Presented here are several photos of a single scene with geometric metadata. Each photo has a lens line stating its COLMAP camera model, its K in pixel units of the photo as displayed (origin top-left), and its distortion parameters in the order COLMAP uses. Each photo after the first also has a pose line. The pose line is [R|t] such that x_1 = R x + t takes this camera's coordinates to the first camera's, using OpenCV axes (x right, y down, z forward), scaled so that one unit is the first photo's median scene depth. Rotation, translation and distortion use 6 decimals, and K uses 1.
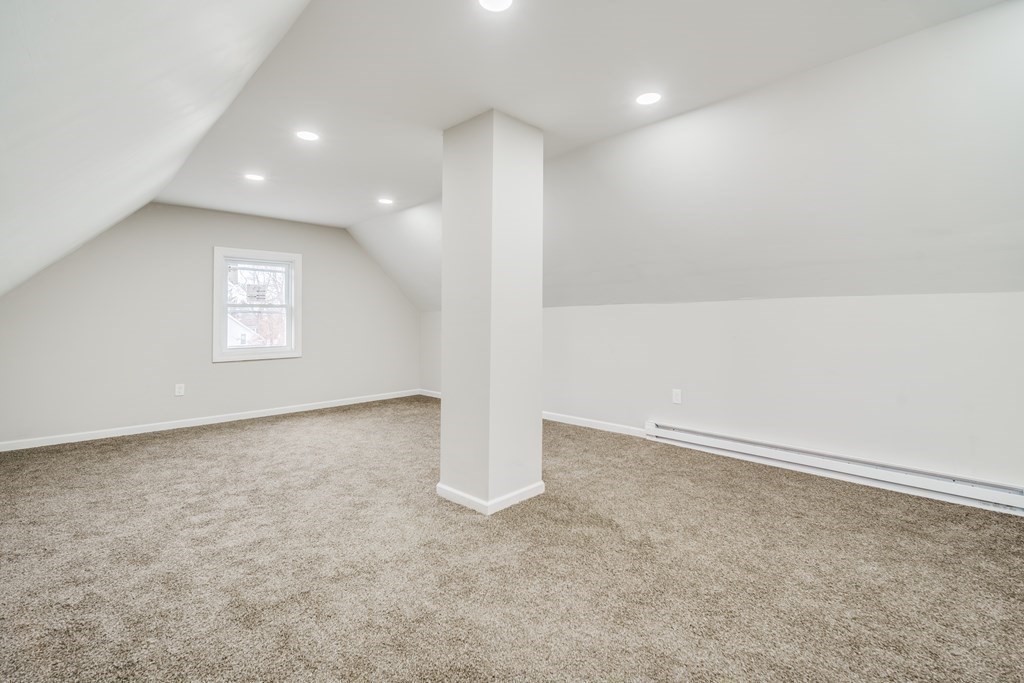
lens RADIAL K [[451.1, 0, 506.5], [0, 451.1, 338.0], [0, 0, 1]] dist [-0.001166, -0.000677]
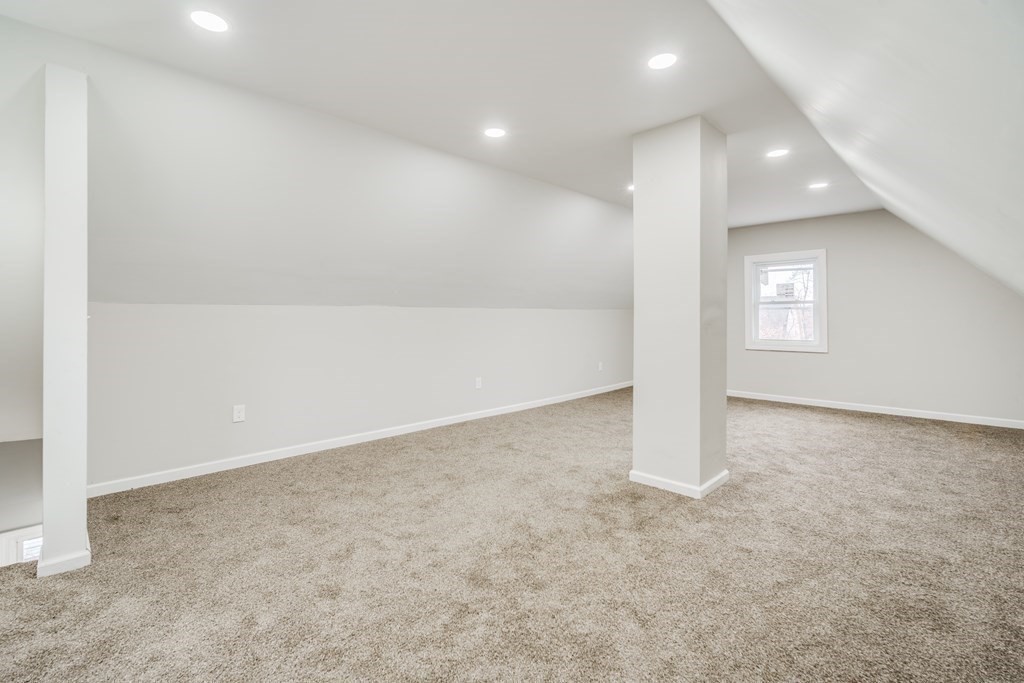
lens RADIAL K [[458.5, 0, 515.1], [0, 458.5, 325.0], [0, 0, 1]] dist [-0.001636, -0.000631]
pose [[0.002698, 0.015872, -0.999870, 0.561765], [-0.037203, 0.999183, 0.015761, -0.009232], [0.999304, 0.037156, 0.003286, 0.334541]]
